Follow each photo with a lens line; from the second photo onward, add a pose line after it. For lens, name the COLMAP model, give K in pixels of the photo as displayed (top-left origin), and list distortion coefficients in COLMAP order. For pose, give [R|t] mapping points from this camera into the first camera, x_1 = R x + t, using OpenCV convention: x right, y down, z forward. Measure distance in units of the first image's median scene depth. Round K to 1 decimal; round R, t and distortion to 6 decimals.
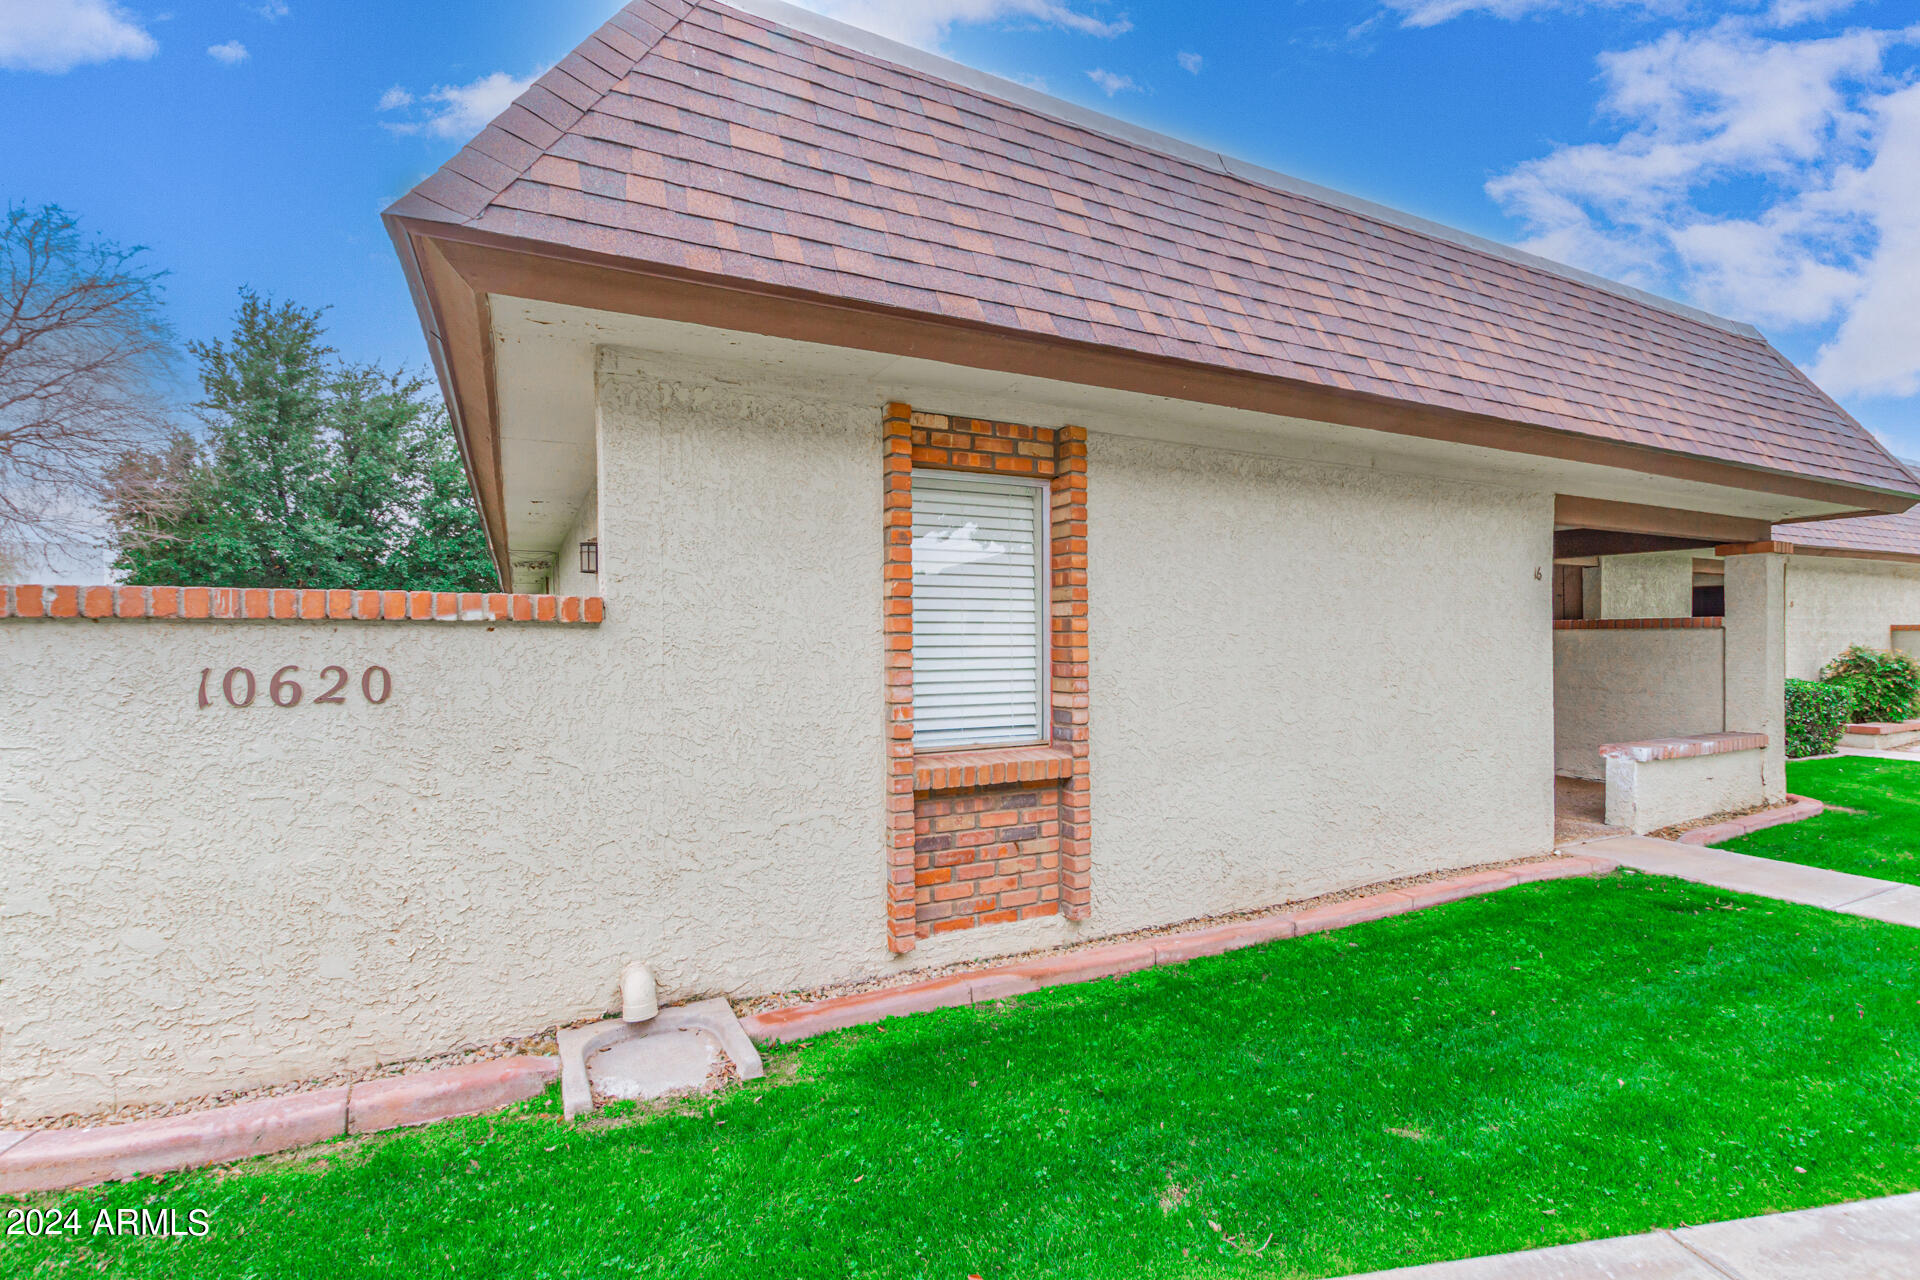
lens RADIAL K [[877.9, 0, 958.2], [0, 877.9, 639.3], [0, 0, 1]] dist [0.007745, -0.003865]
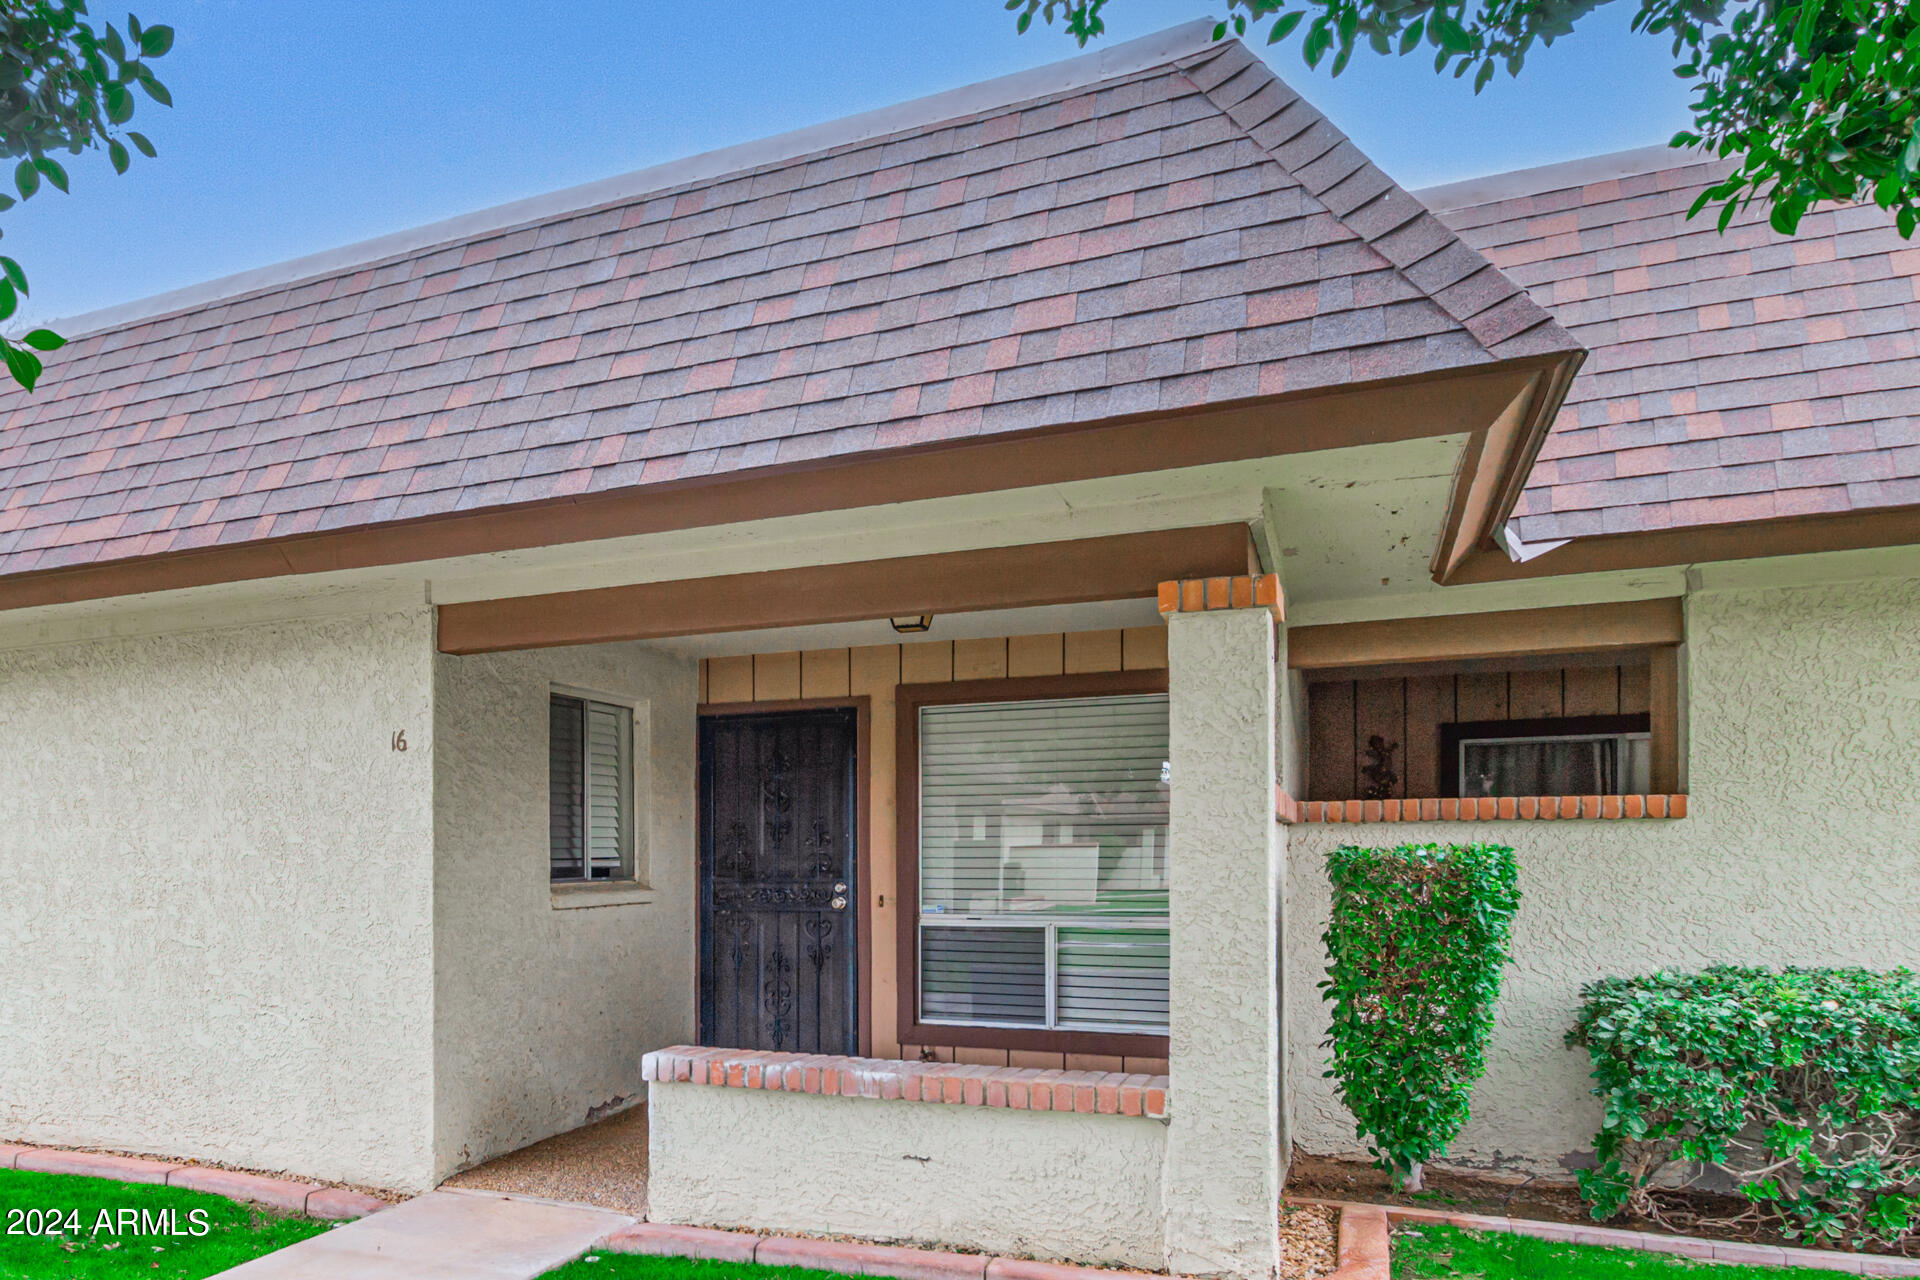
lens RADIAL K [[1375.6, 0, 919.1], [0, 1375.6, 864.2], [0, 0, 1]] dist [0.000764, 0.002864]
pose [[0.613437, 0.000764, -0.789743, 2.213244], [0.001217, 0.999997, 0.001913, 0.014935], [0.789742, -0.002134, 0.613435, 0.926471]]
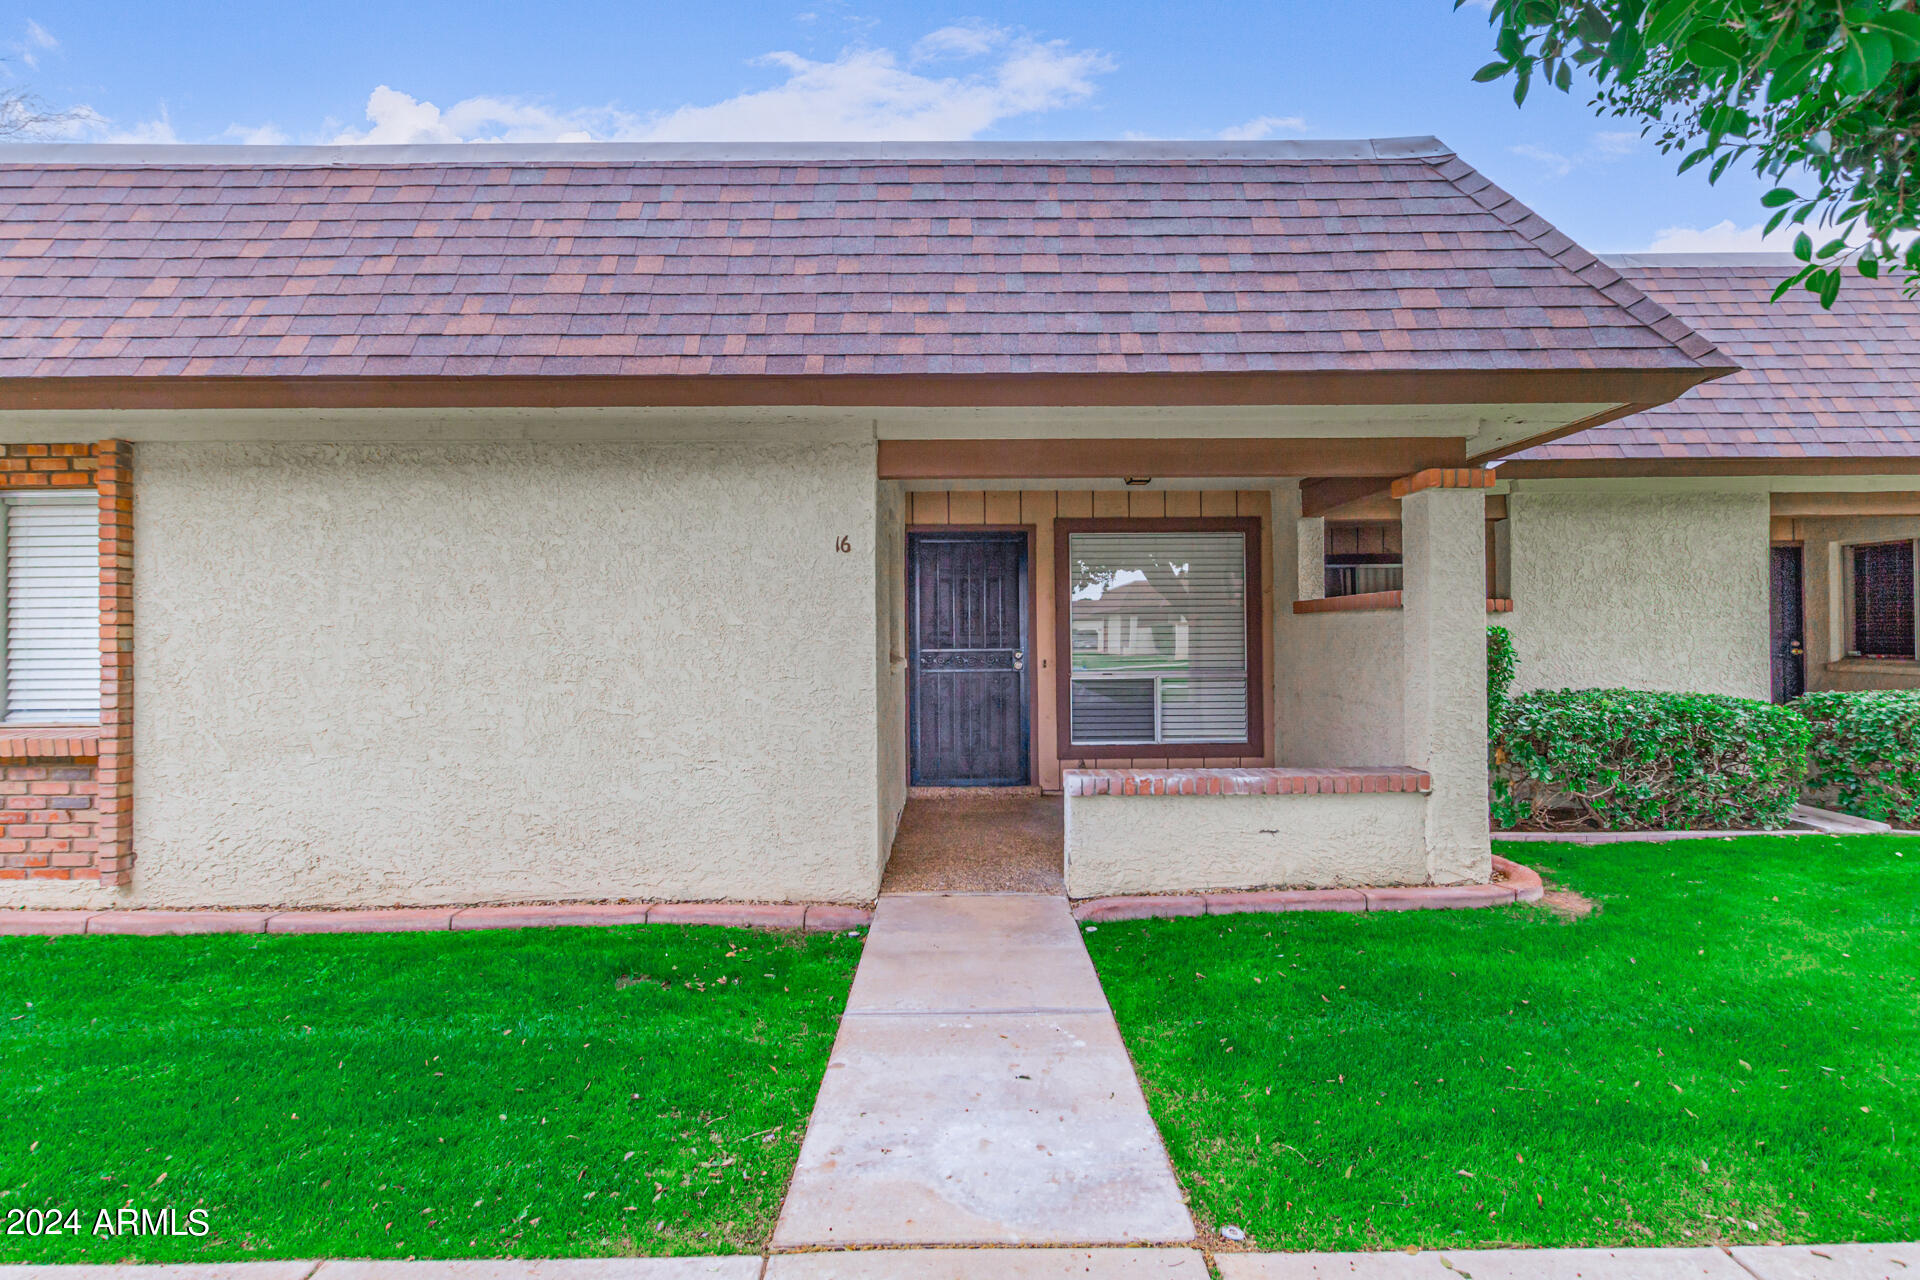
lens RADIAL K [[877.9, 0, 956.3], [0, 877.9, 625.4], [0, 0, 1]] dist [0.007745, -0.003865]
pose [[0.892741, -0.008439, -0.450490, 1.467858], [0.005672, 0.999956, -0.007490, 0.005981], [0.450534, 0.004132, 0.892750, 0.454216]]
